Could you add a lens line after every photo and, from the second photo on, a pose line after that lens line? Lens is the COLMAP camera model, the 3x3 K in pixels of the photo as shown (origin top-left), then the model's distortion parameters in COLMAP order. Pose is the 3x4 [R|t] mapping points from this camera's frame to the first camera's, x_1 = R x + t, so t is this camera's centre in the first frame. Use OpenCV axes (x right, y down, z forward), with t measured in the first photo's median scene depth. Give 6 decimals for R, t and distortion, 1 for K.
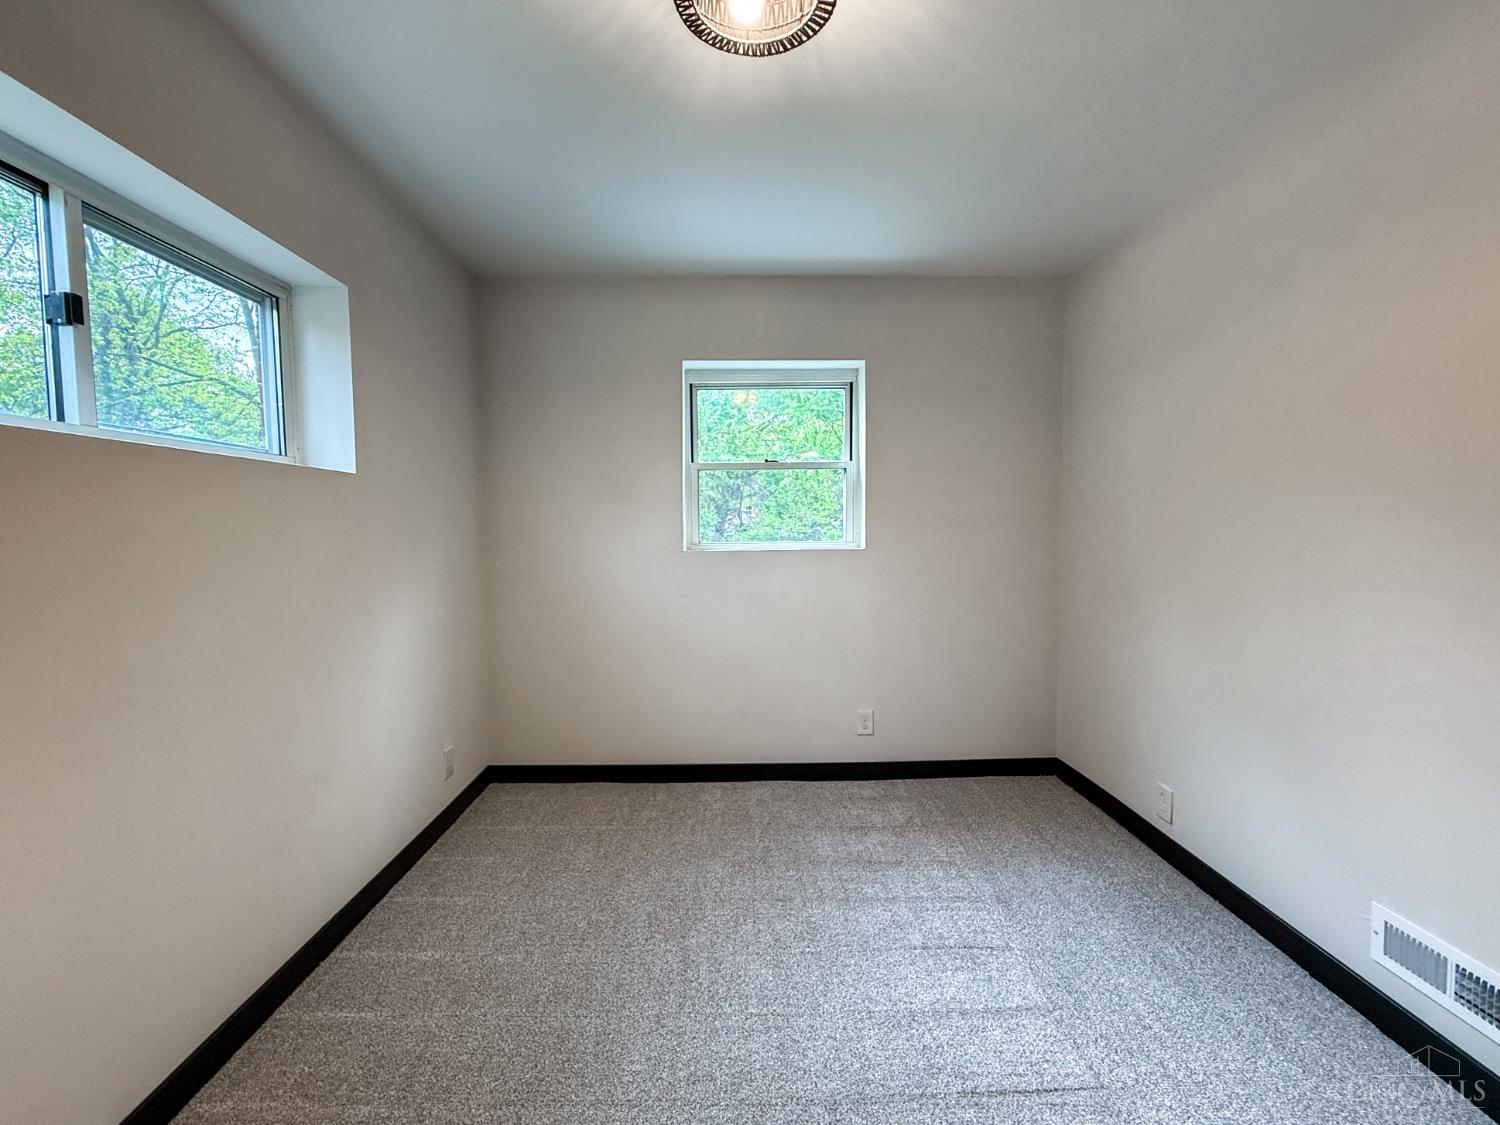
lens RADIAL K [[620.2, 0, 750.0], [0, 620.2, 562.5], [0, 0, 1]] dist [0.001972, 0.000410]
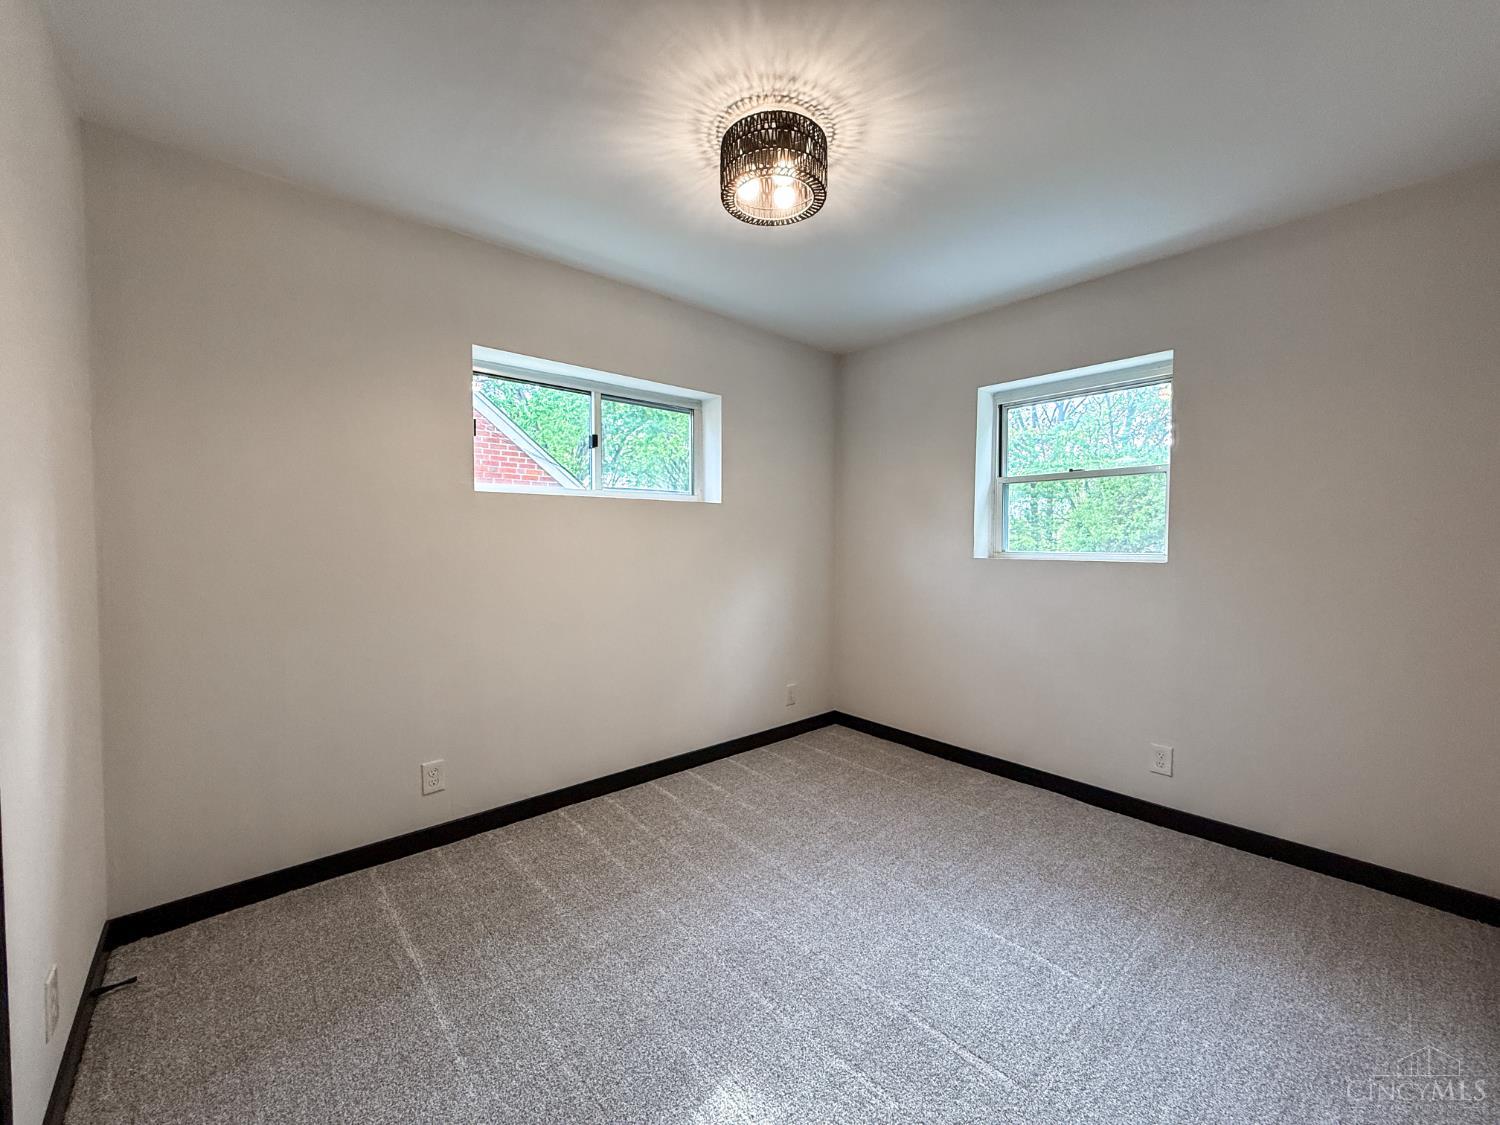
lens RADIAL K [[597.0, 0, 750.0], [0, 597.0, 562.5], [0, 0, 1]] dist [-0.000387, 0.000047]
pose [[0.647433, 0.040559, -0.761043, 0.450865], [-0.051548, 0.998627, 0.009368, 0.000526], [0.760377, 0.033165, 0.648634, -0.002577]]
